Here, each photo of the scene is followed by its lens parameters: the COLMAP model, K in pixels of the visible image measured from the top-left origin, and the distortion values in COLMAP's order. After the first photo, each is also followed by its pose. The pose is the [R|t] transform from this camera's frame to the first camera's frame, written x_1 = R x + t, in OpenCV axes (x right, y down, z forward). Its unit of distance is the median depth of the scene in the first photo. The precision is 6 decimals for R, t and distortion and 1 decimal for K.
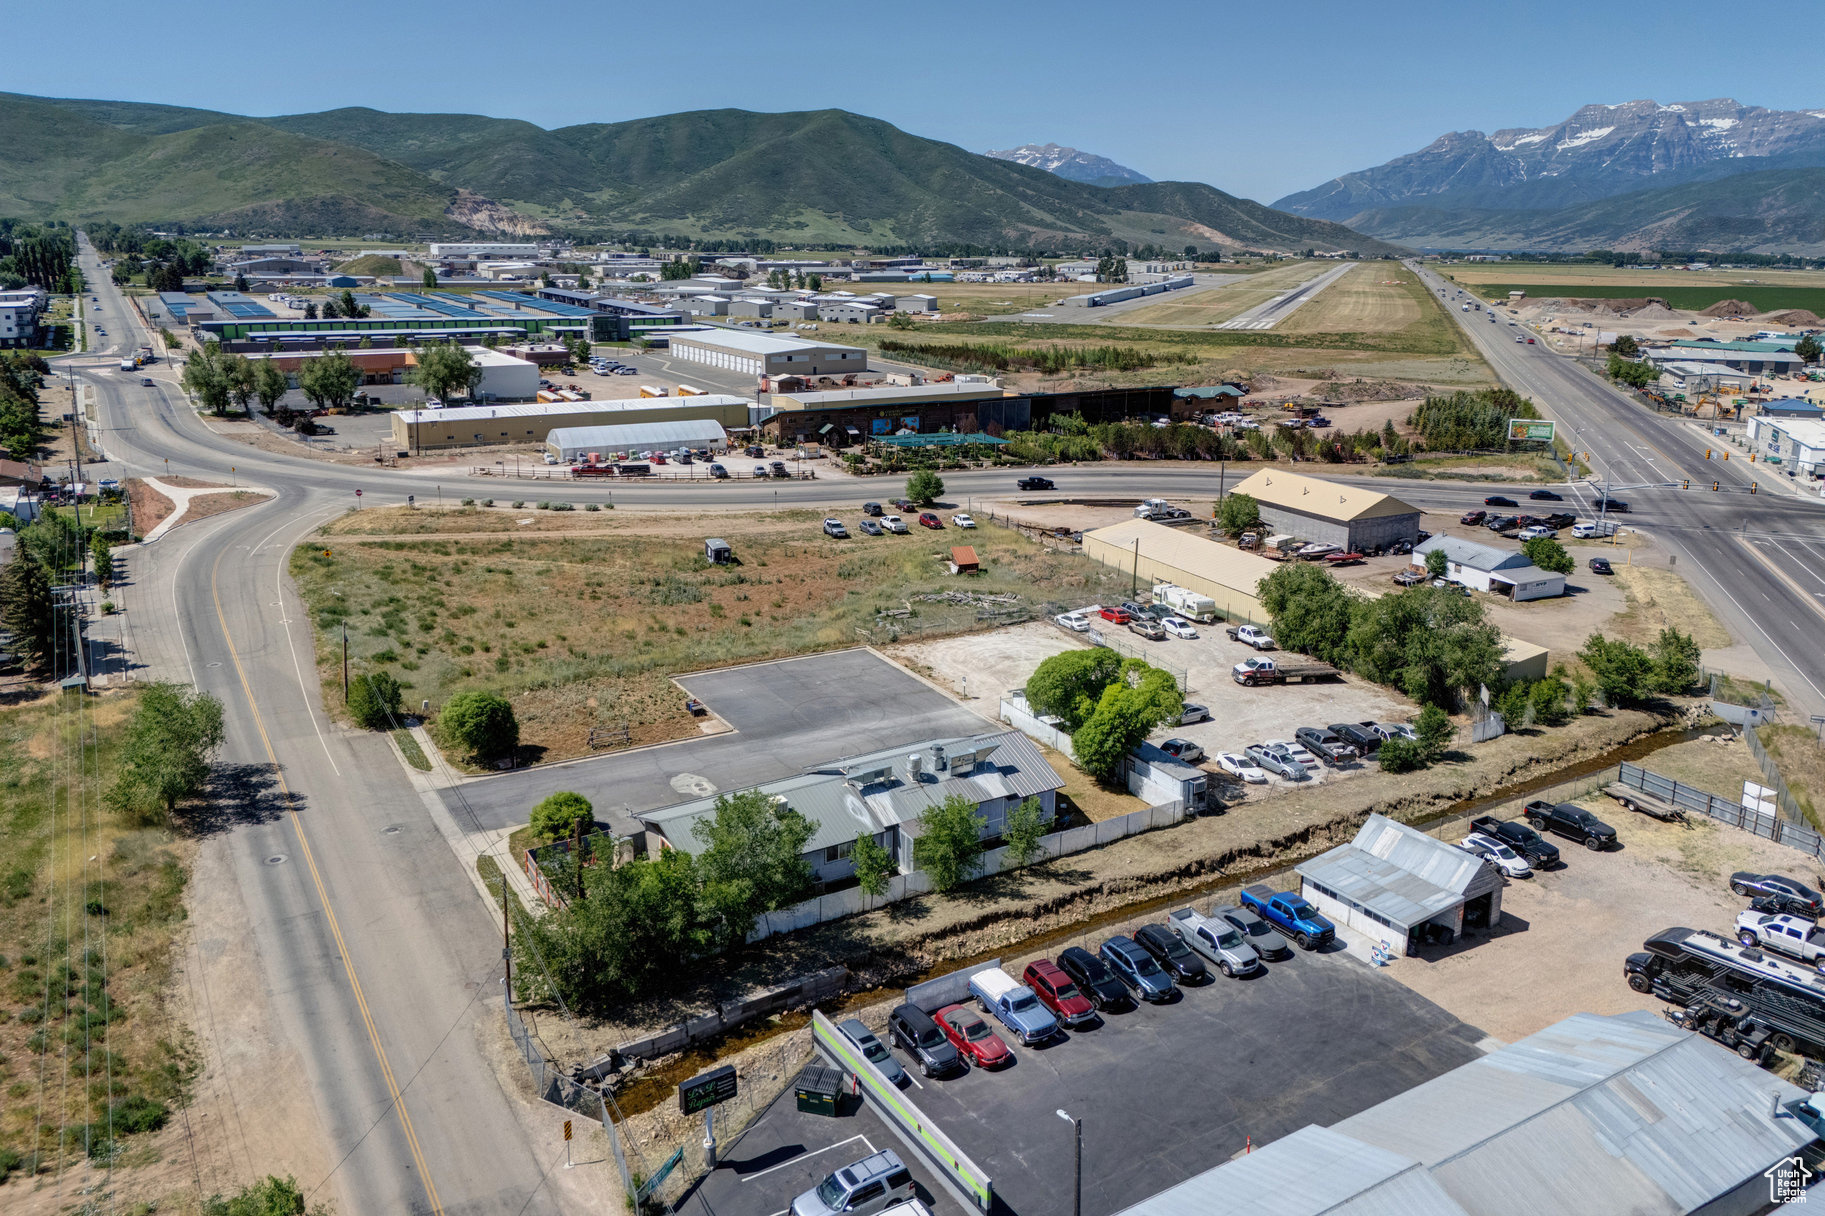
lens RADIAL K [[1335.6, 0, 907.5], [0, 1335.6, 562.1], [0, 0, 1]] dist [0.075549, -0.080051]
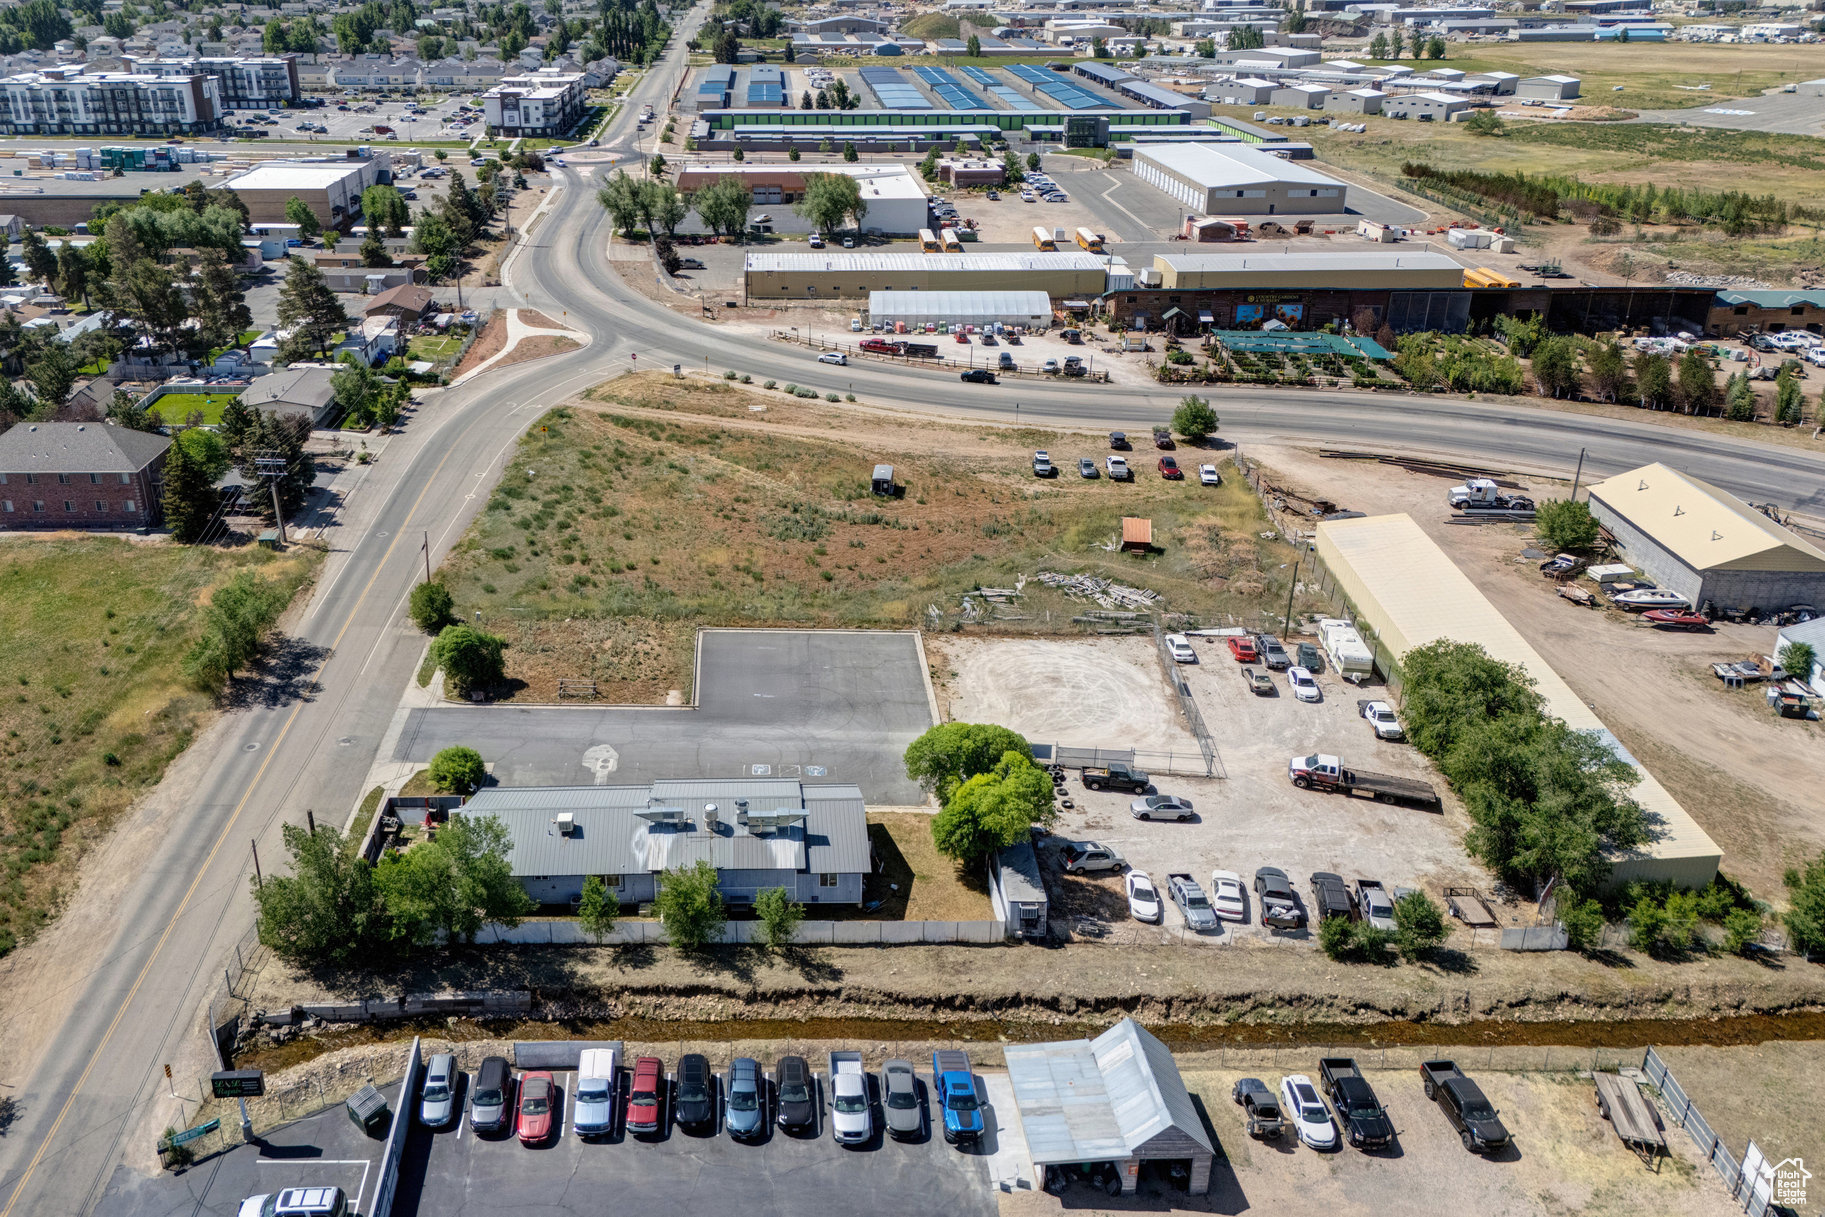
lens RADIAL K [[1422.2, 0, 735.3], [0, 1422.2, 605.2], [0, 0, 1]] dist [0.067582, -0.043987]
pose [[0.856102, 0.206020, -0.473967, 0.253683], [-0.115438, 0.970166, 0.213194, -0.118258], [0.503749, -0.127802, 0.854344, 0.059657]]
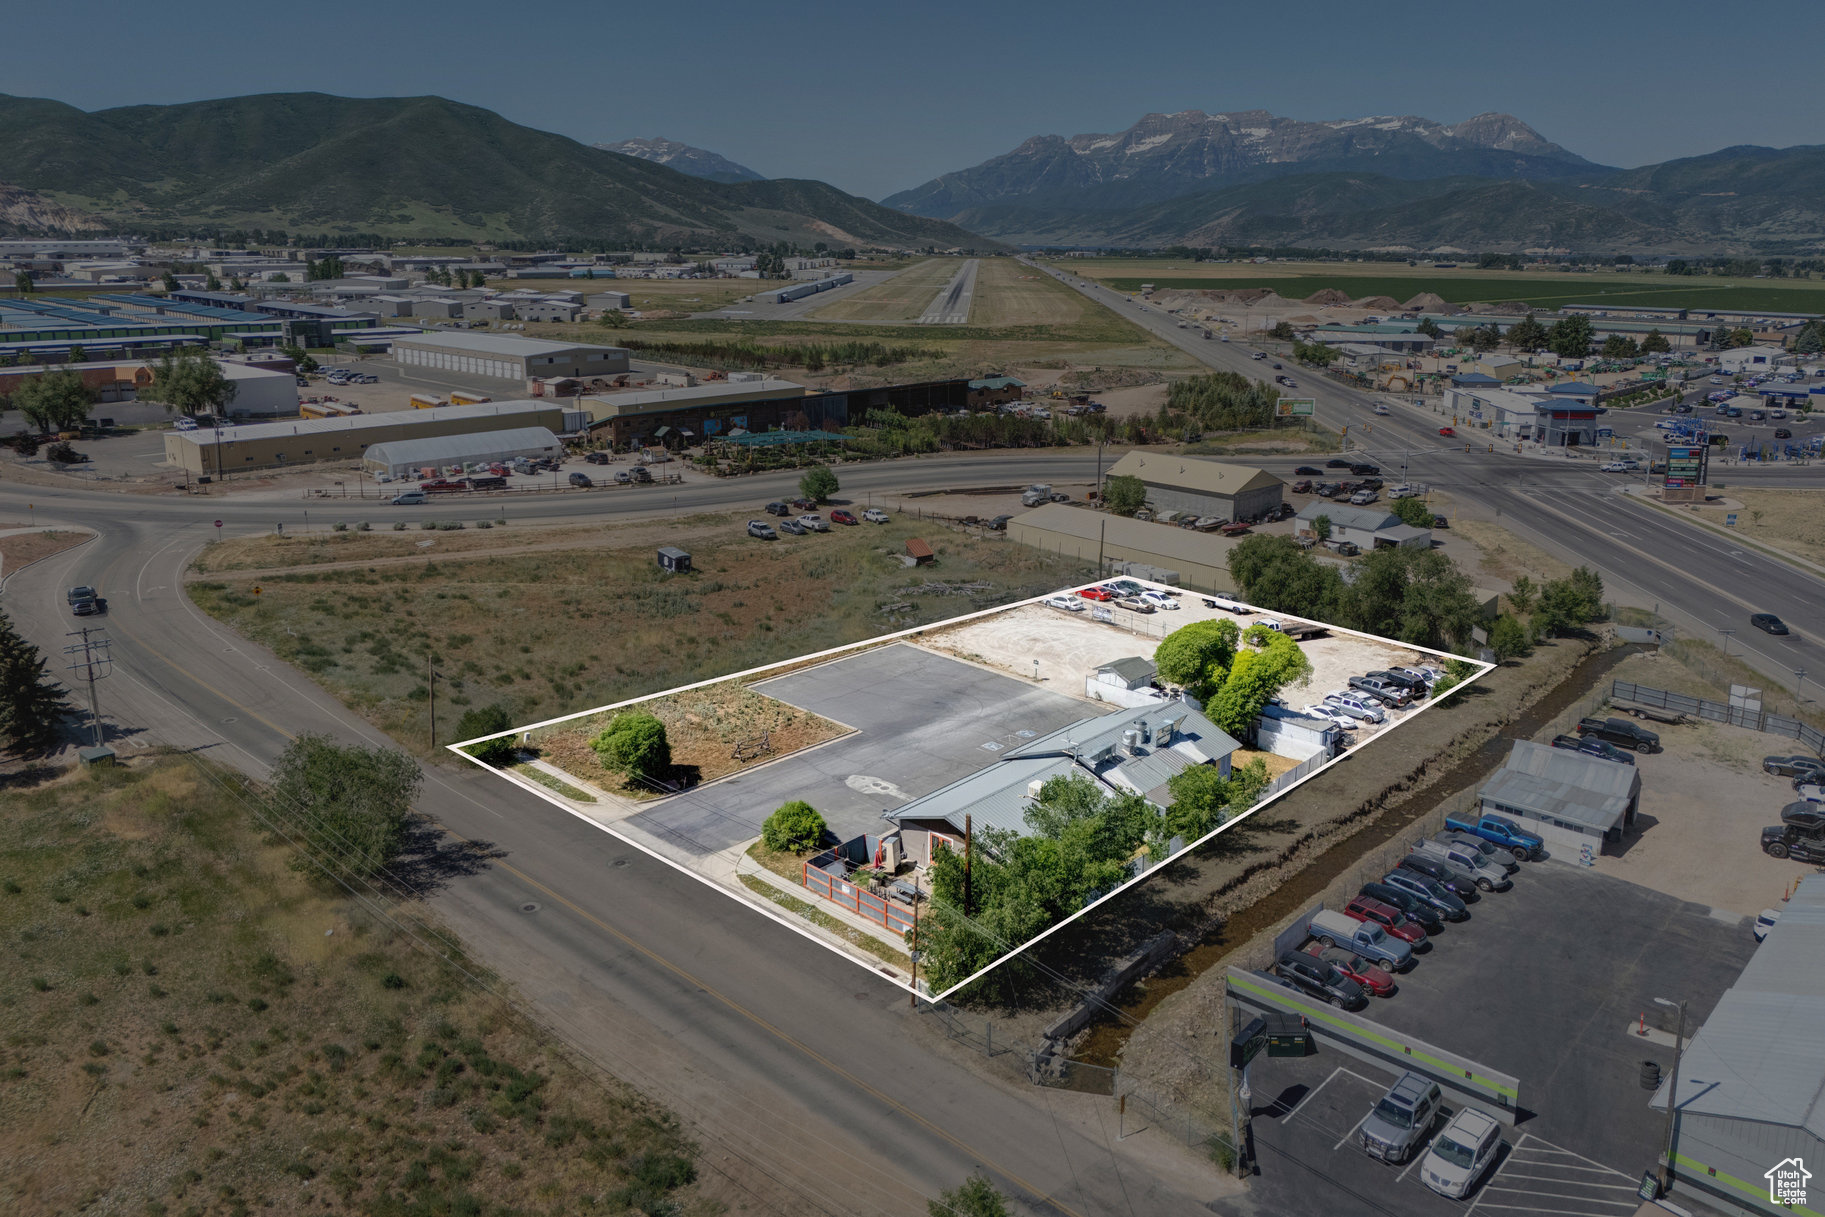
lens RADIAL K [[1335.6, 0, 907.5], [0, 1335.6, 562.6], [0, 0, 1]] dist [0.075549, -0.080051]
pose [[0.961707, -0.068187, 0.265461, -0.223034], [0.067308, 0.997655, 0.012415, -0.006491], [-0.265685, 0.005928, 0.964042, 0.014246]]
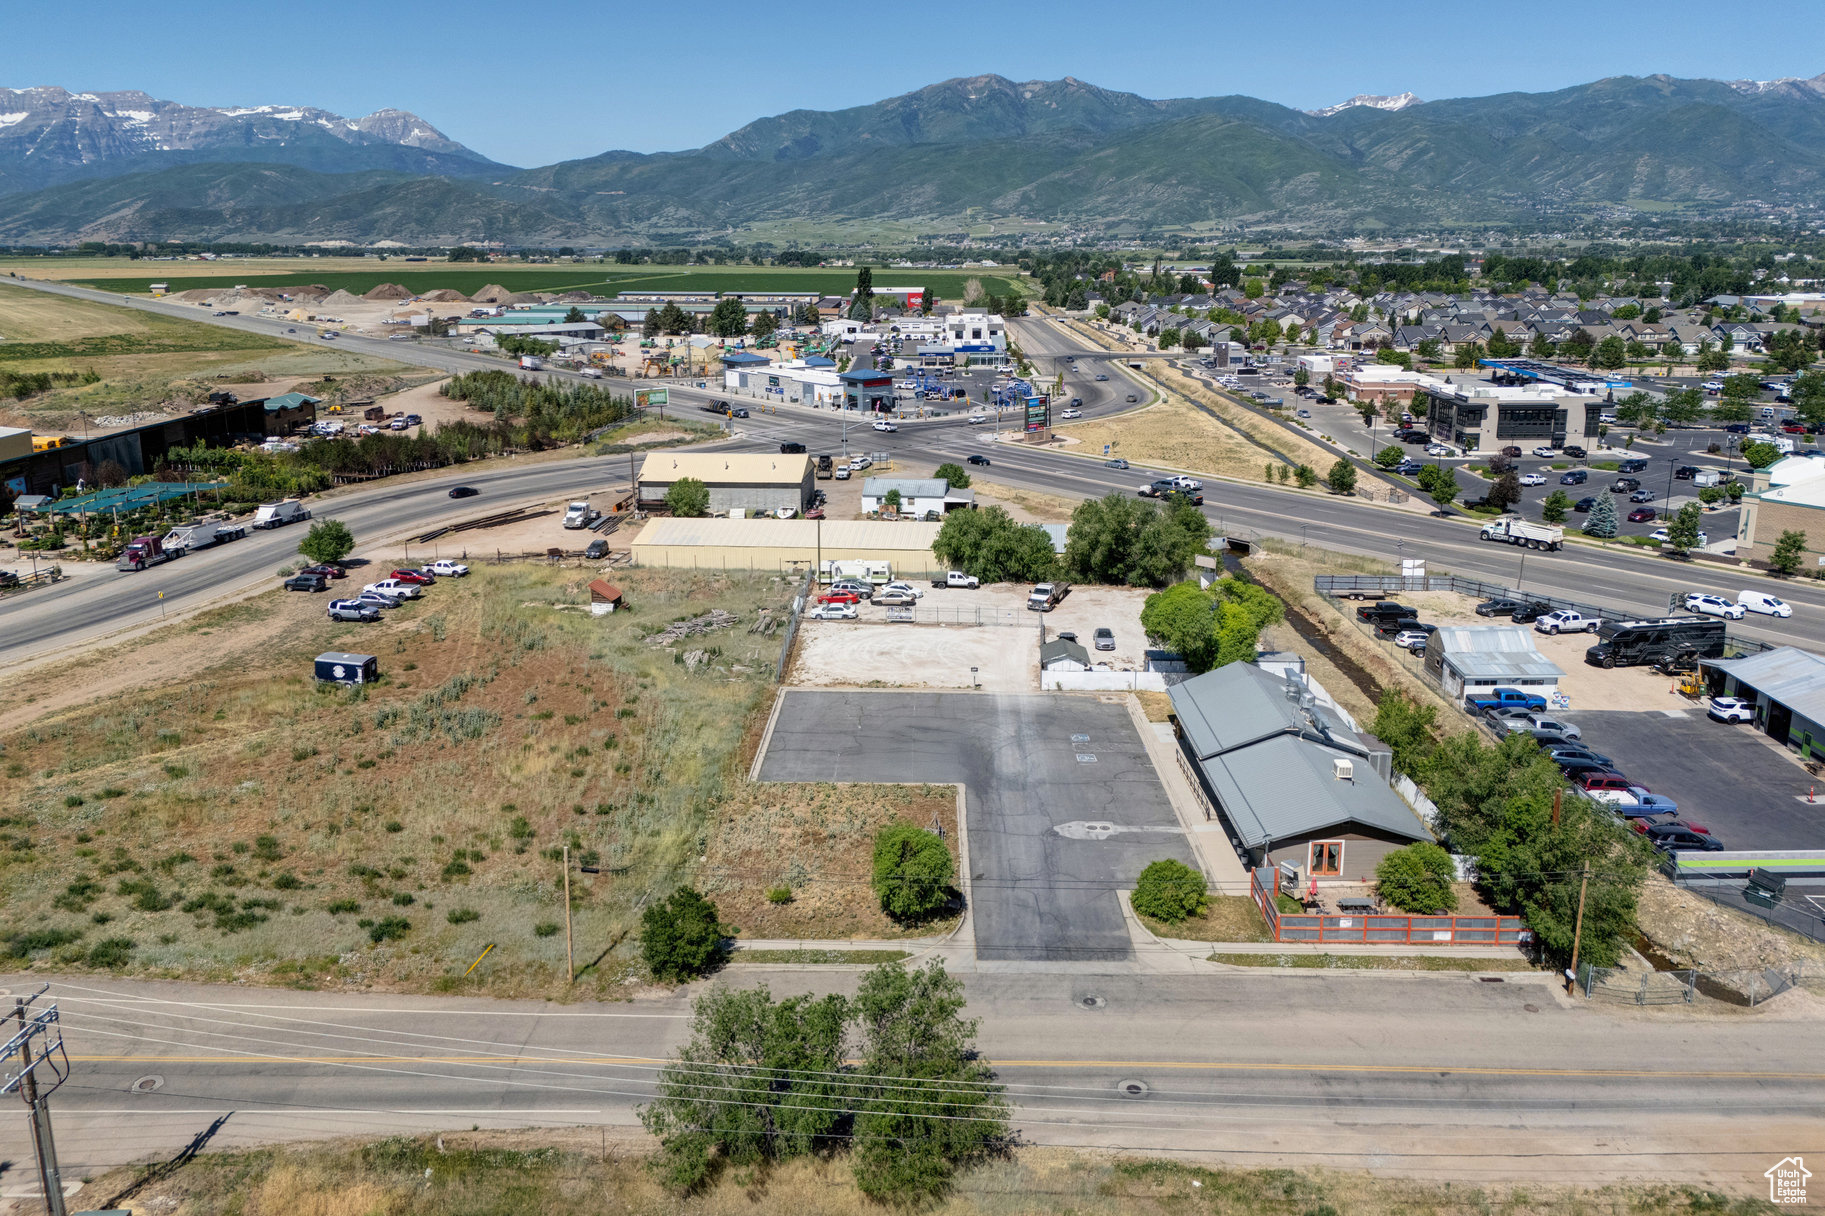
lens RADIAL K [[1335.6, 0, 907.5], [0, 1335.6, 562.1], [0, 0, 1]] dist [0.075549, -0.080051]
pose [[0.524608, -0.218276, 0.822886, -0.525366], [0.213412, 0.969429, 0.121093, -0.079865], [-0.824161, 0.112087, 0.555153, 0.336099]]
